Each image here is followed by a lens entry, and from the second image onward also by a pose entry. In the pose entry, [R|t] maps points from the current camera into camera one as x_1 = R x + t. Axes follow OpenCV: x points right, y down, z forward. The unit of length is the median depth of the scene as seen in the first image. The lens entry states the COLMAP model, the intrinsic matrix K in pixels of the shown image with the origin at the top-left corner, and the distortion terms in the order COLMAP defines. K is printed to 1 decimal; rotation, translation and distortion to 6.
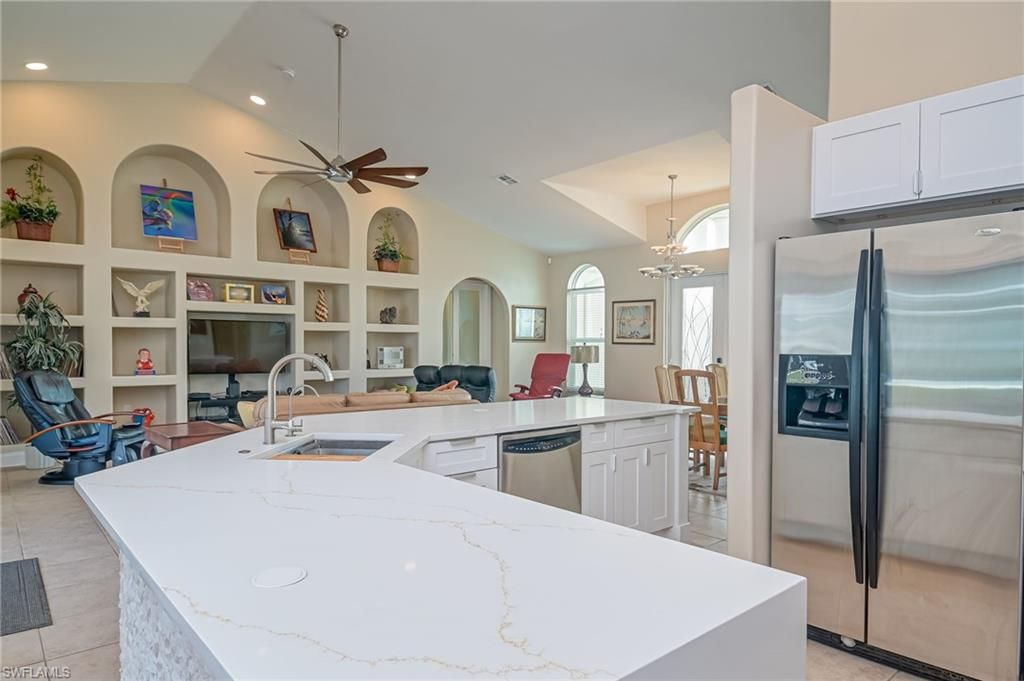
lens RADIAL K [[628.3, 0, 512.9], [0, 628.3, 343.6], [0, 0, 1]] dist [0.006101, -0.003356]
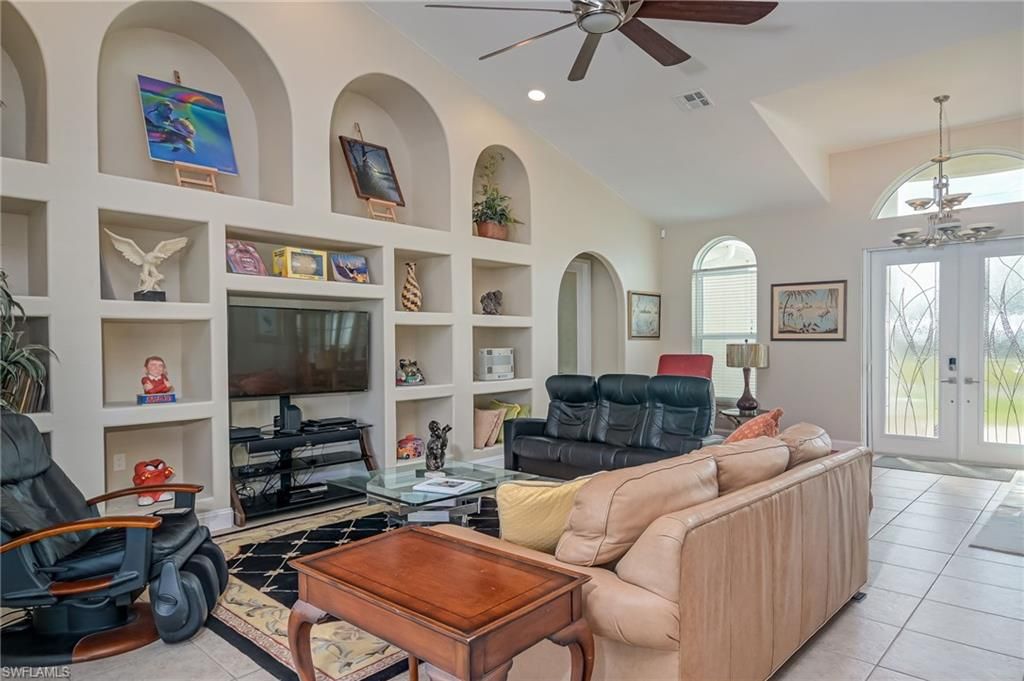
lens RADIAL K [[628.3, 0, 511.0], [0, 628.3, 342.4], [0, 0, 1]] dist [0.006101, -0.003356]
pose [[0.993728, -0.010542, 0.111328, -0.289823], [0.010582, 0.999944, 0.000232, -0.001366], [-0.111324, 0.000947, 0.993784, 0.350747]]
